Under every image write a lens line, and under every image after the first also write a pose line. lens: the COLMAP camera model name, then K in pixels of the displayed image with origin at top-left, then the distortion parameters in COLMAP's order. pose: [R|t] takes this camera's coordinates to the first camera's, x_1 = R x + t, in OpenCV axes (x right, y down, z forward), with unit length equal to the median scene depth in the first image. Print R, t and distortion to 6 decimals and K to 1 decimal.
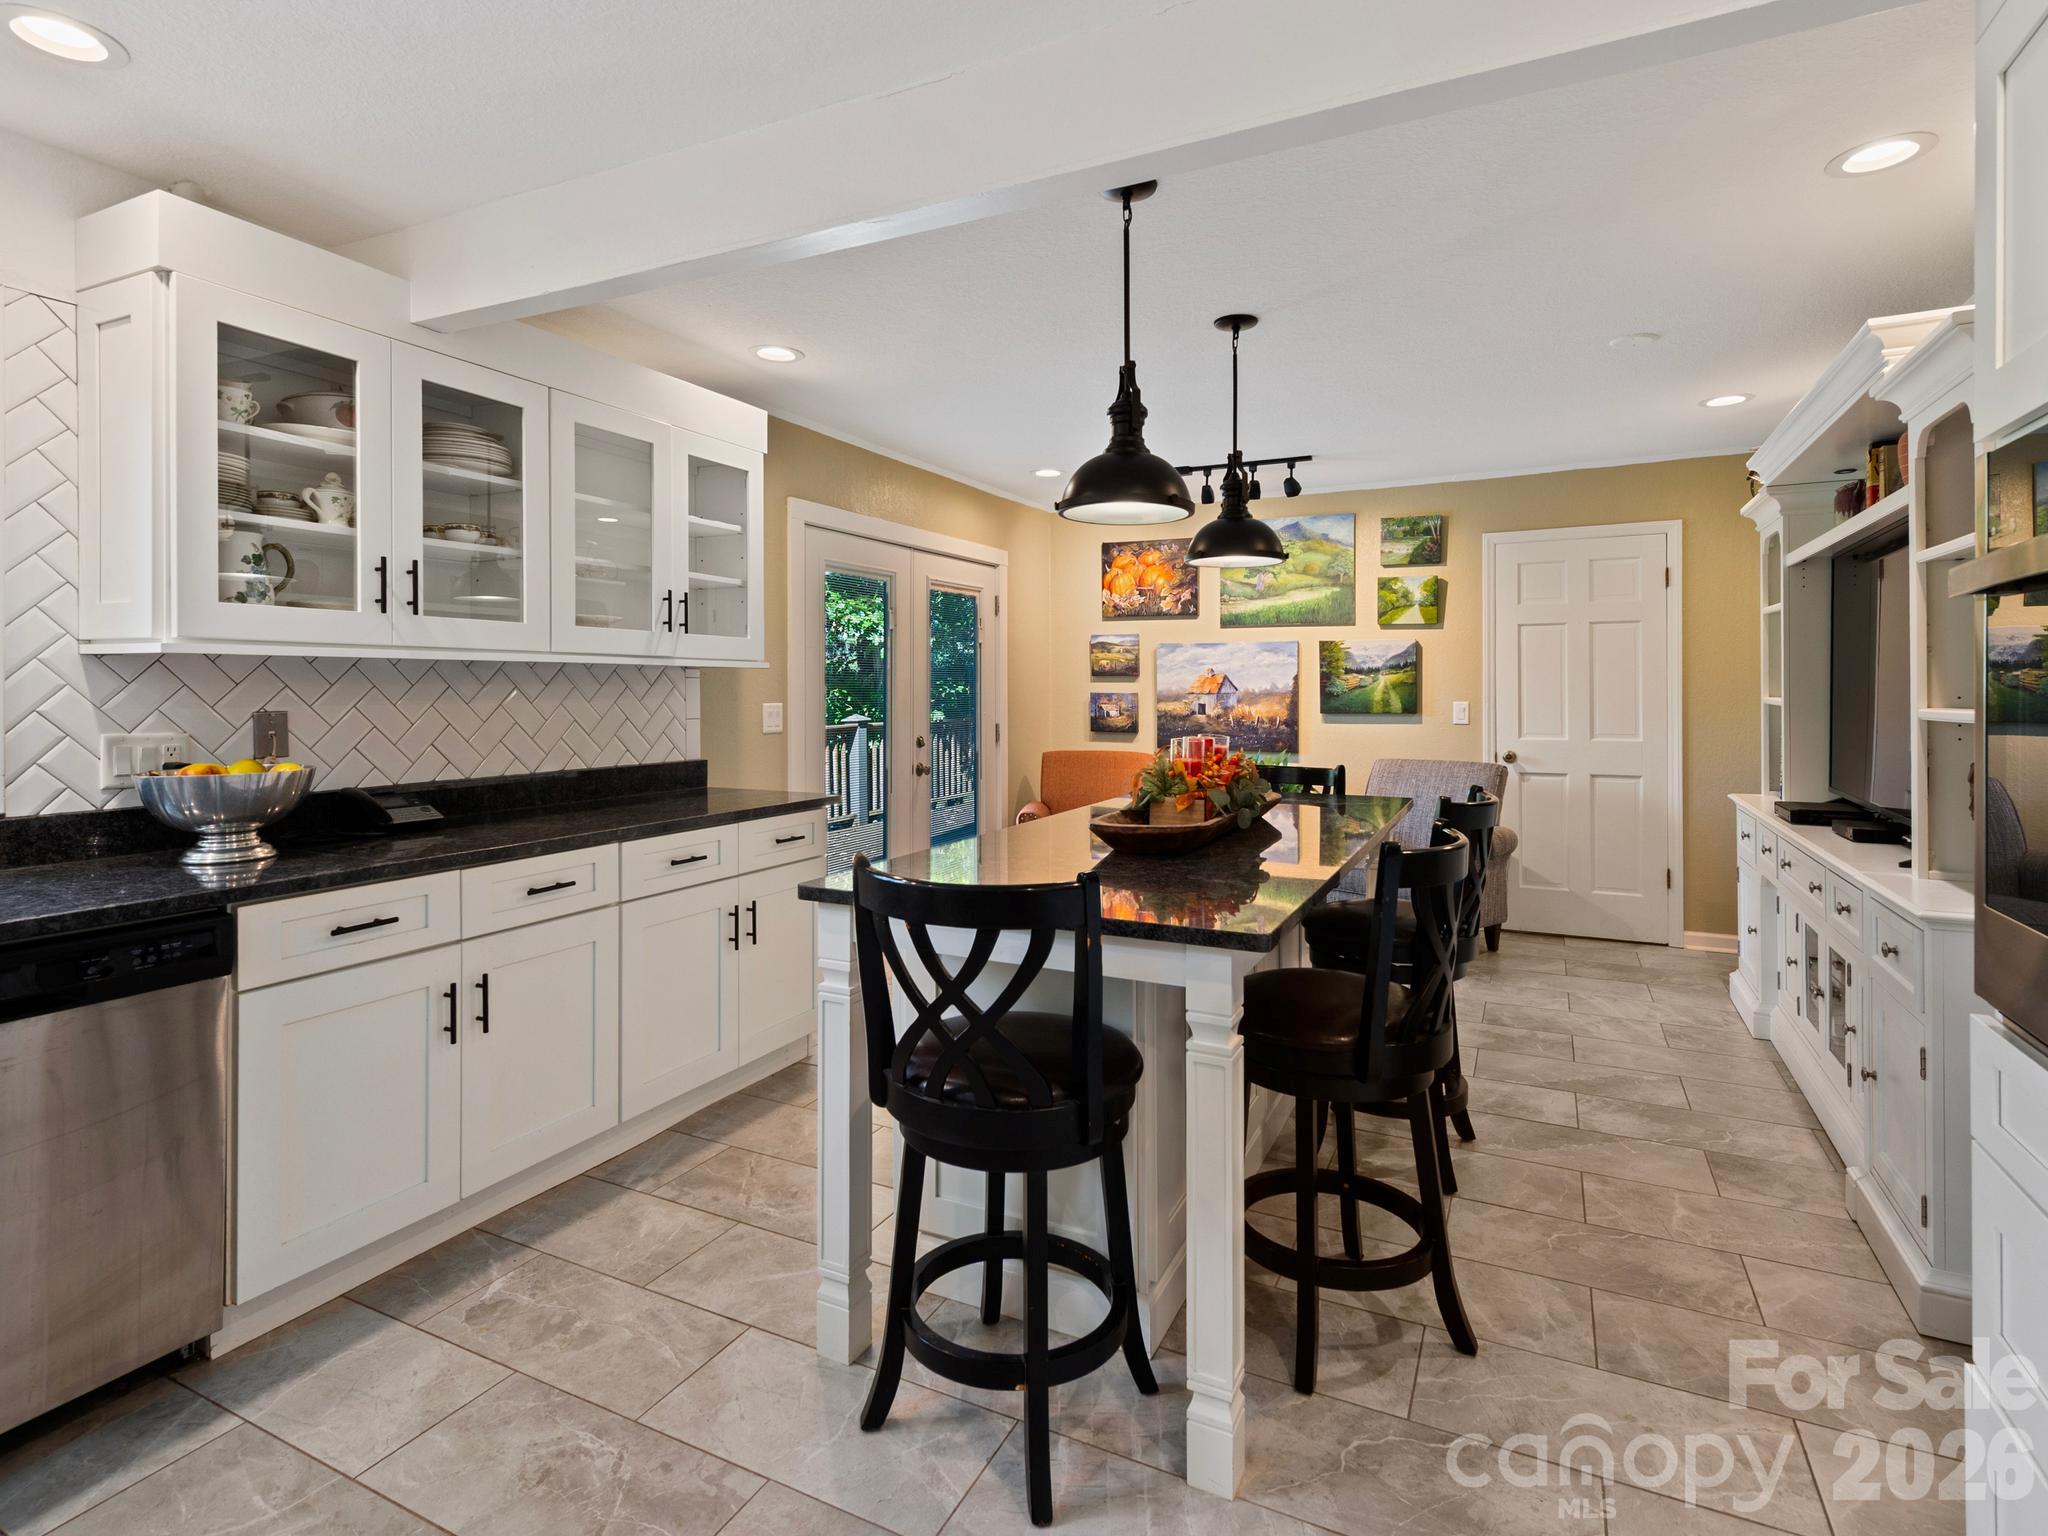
lens RADIAL K [[1059.8, 0, 1015.6], [0, 1059.8, 683.5], [0, 0, 1]] dist [0.021682, 0.000123]
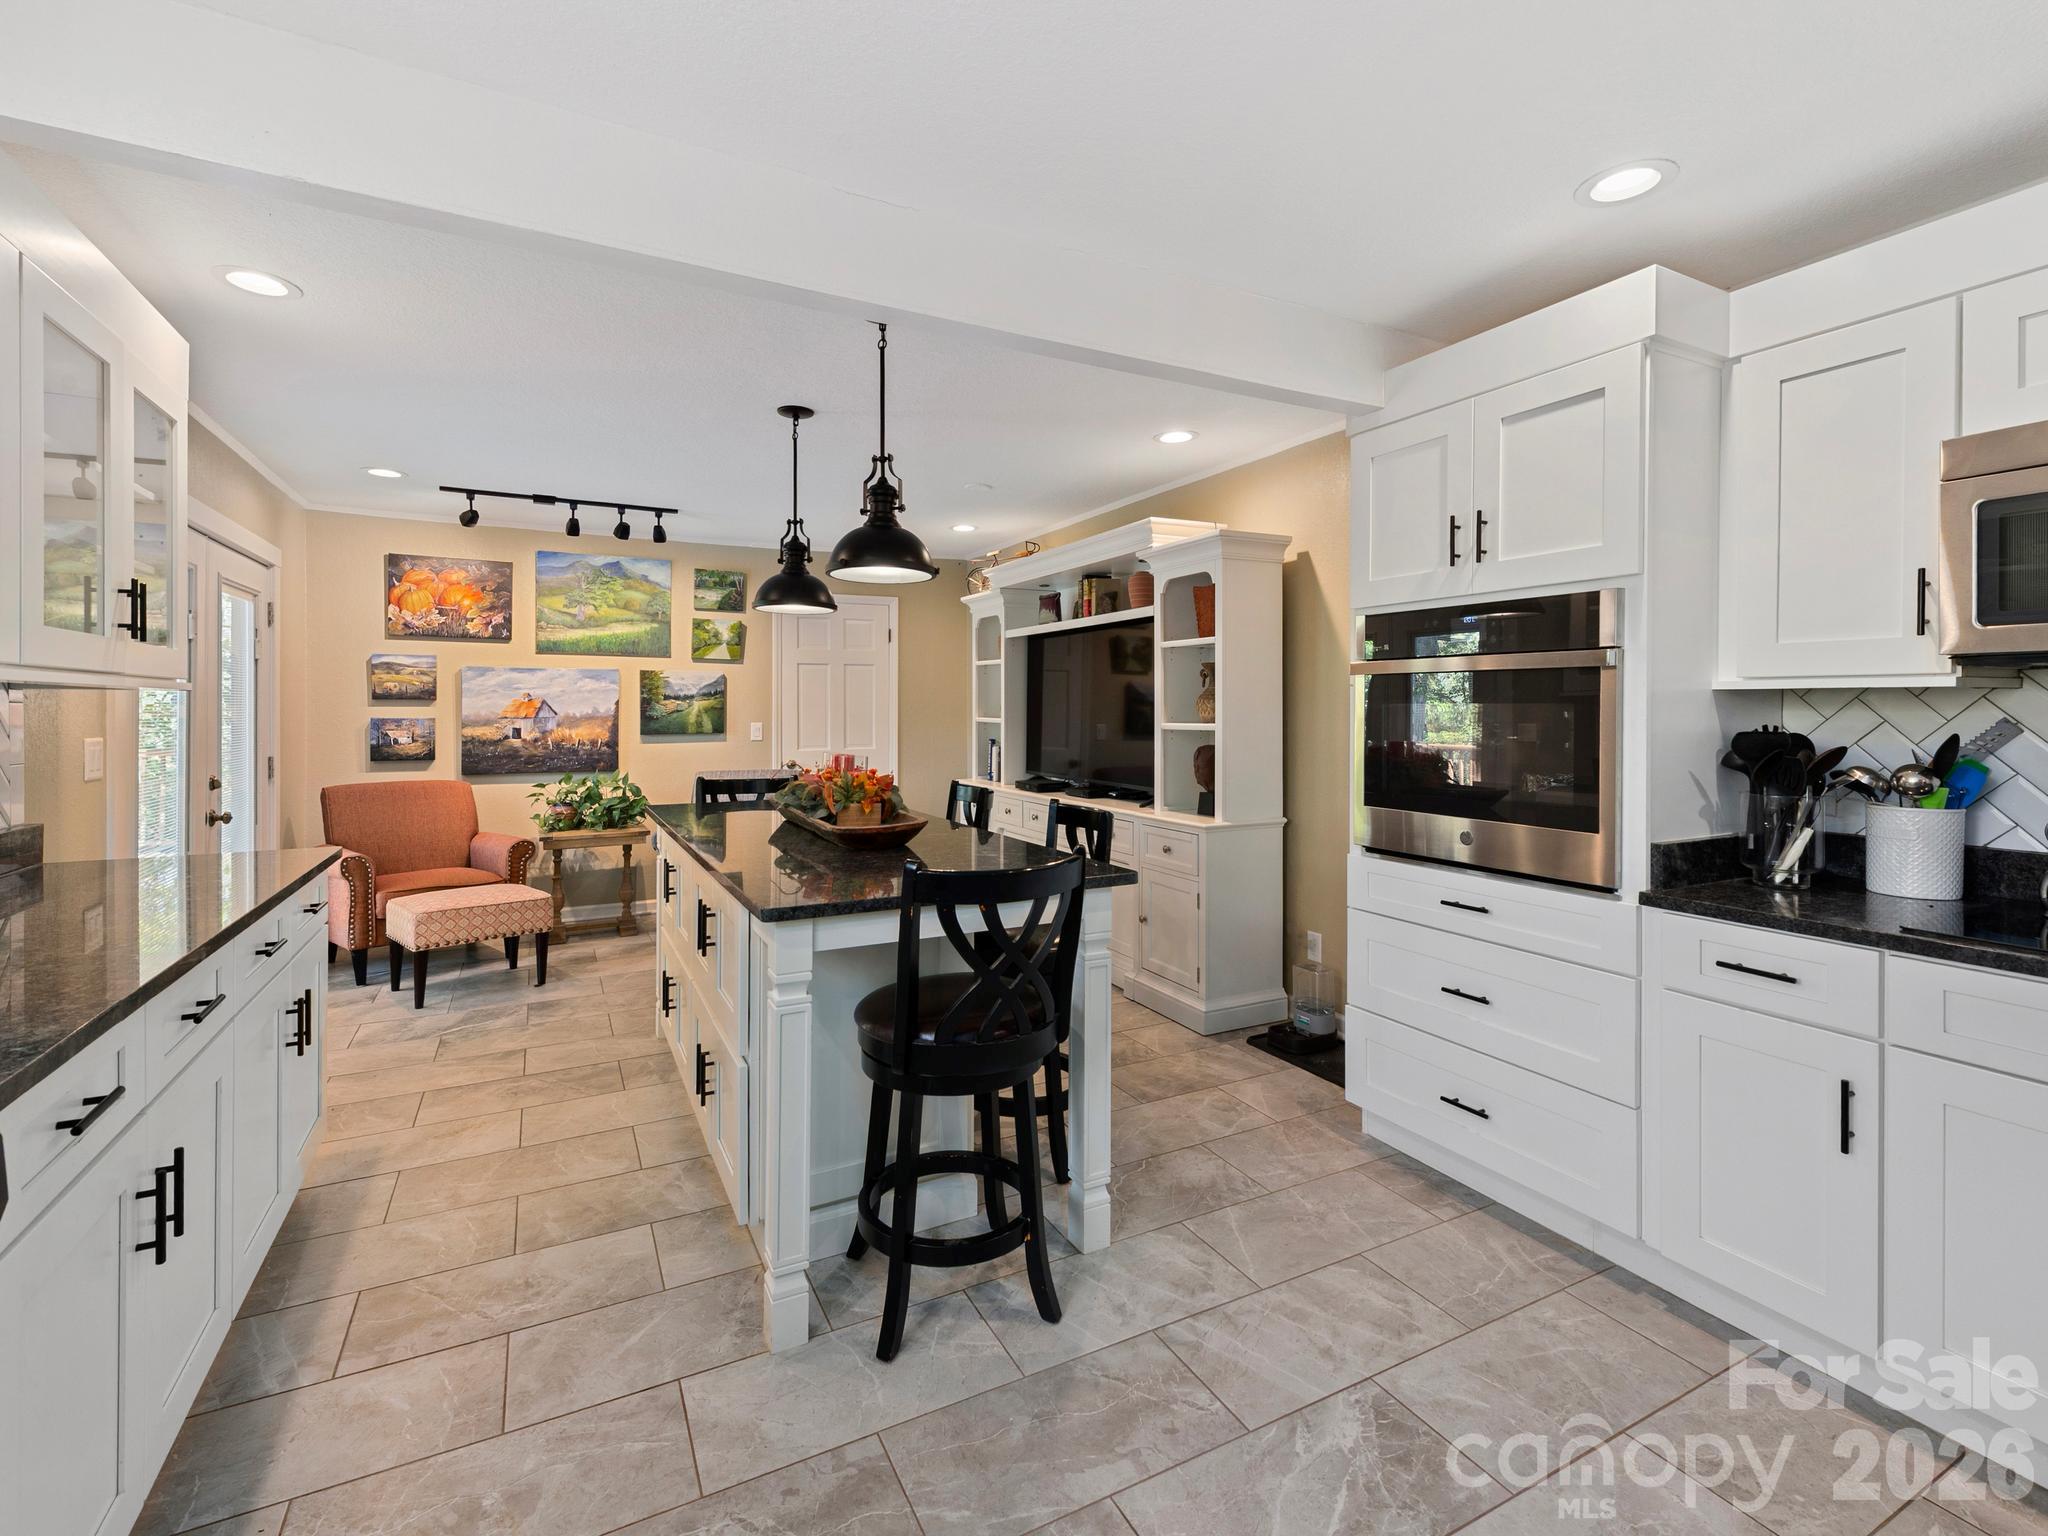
lens RADIAL K [[930.6, 0, 1029.1], [0, 930.6, 705.6], [0, 0, 1]] dist [0.015353, -0.000851]
pose [[0.585102, 0.002693, 0.810955, -0.275059], [-0.002527, 0.999996, -0.001497, -0.002329], [-0.810956, -0.001174, 0.585107, 0.091161]]
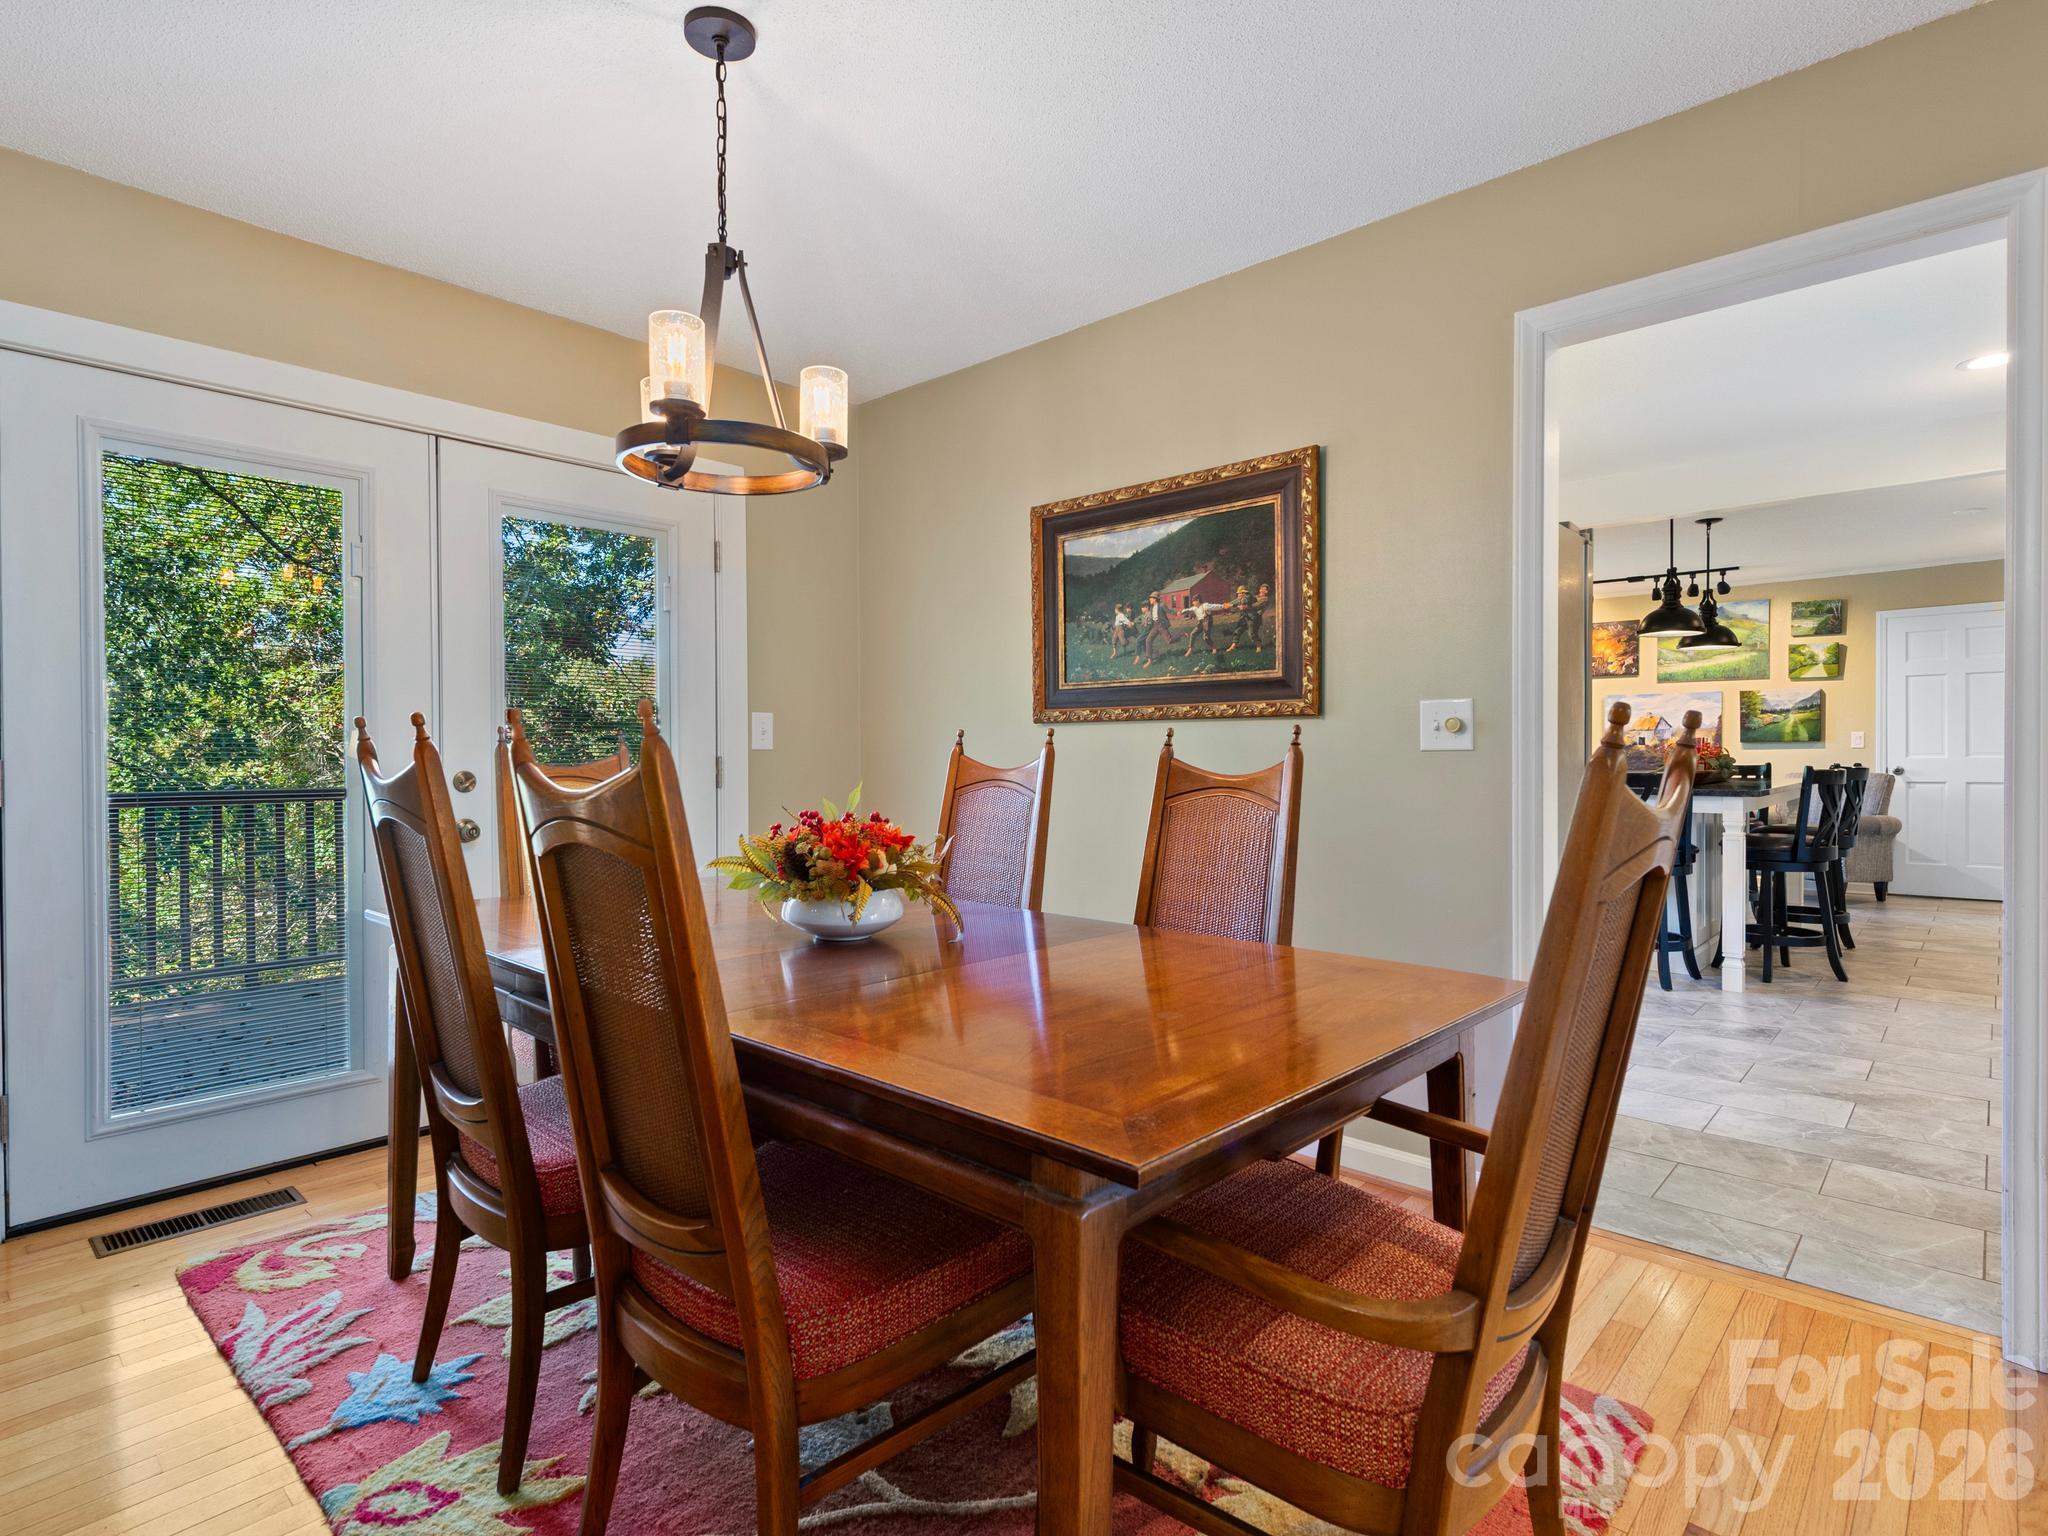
lens RADIAL K [[1075.0, 0, 988.5], [0, 1075.0, 767.4], [0, 0, 1]] dist [-0.001866, -0.000250]
pose [[0.956518, -0.001894, -0.291668, -0.254178], [0.006917, 0.999845, 0.016191, 0.031786], [0.291592, -0.017504, 0.956383, -0.660884]]
